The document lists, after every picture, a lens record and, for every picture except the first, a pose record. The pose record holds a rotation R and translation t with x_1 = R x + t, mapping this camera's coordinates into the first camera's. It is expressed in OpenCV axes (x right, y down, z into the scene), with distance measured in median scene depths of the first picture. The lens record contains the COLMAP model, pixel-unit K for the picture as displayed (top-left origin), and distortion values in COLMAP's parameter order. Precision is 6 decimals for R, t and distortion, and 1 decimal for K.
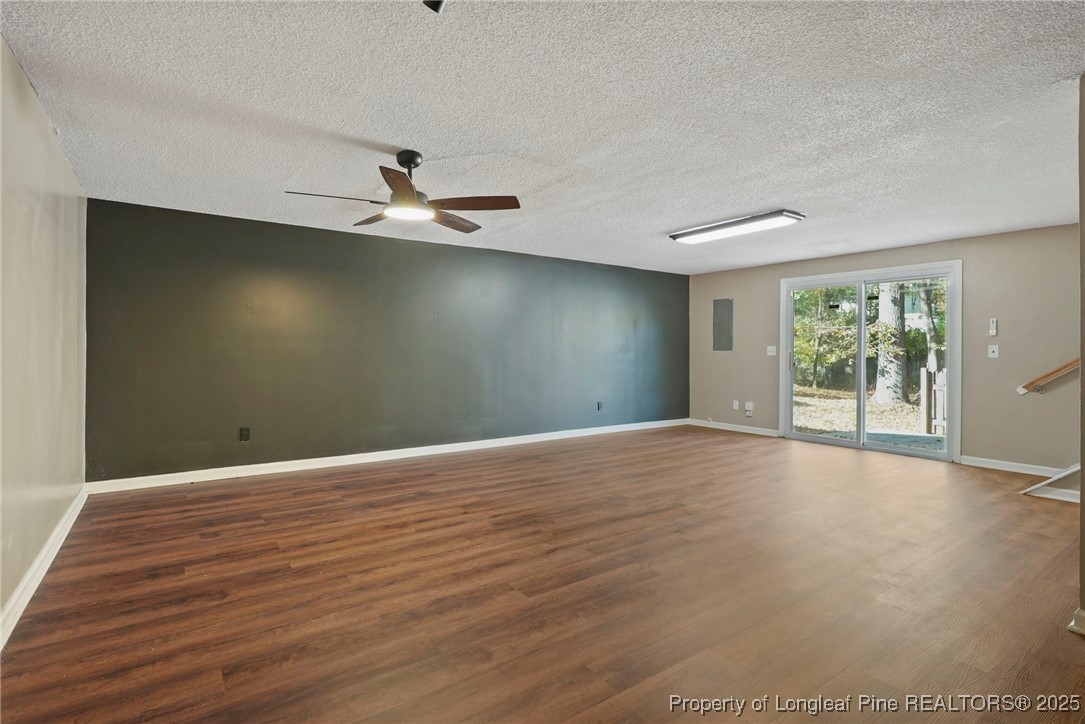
lens RADIAL K [[508.3, 0, 537.8], [0, 508.3, 354.8], [0, 0, 1]] dist [-0.003003, 0.000764]
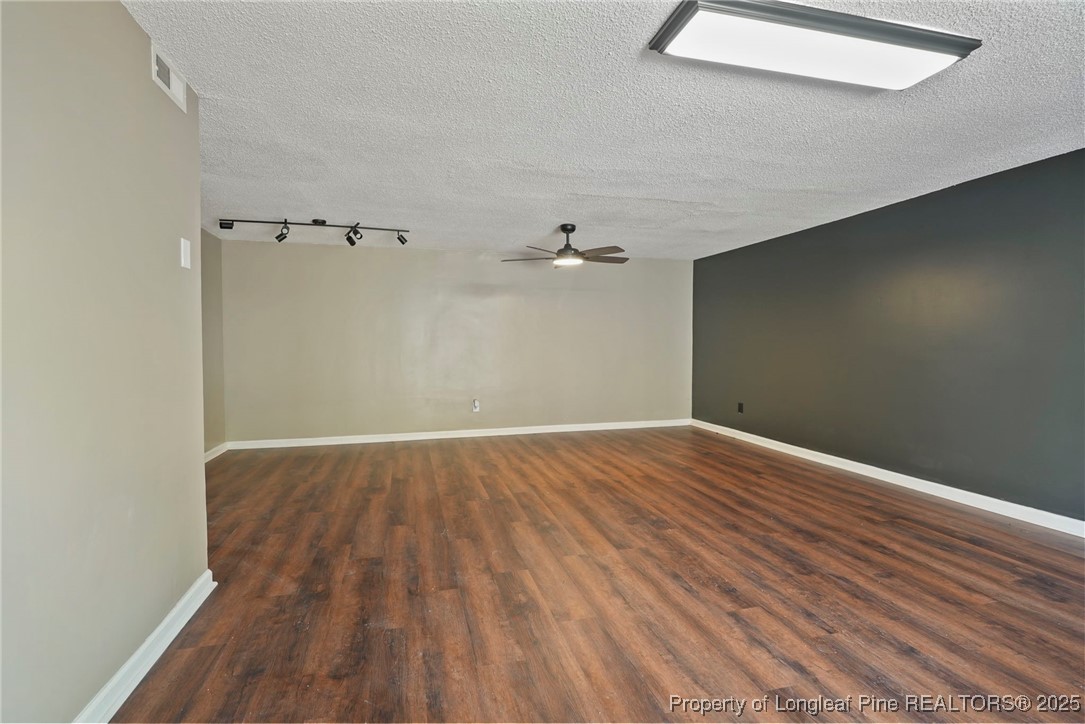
lens RADIAL K [[508.3, 0, 539.8], [0, 508.3, 362.1], [0, 0, 1]] dist [-0.003003, 0.000764]
pose [[-0.344836, 0.023177, -0.938377, 1.182973], [-0.007312, 0.999598, 0.027376, 0.002781], [0.938634, 0.016302, -0.344529, 1.325319]]
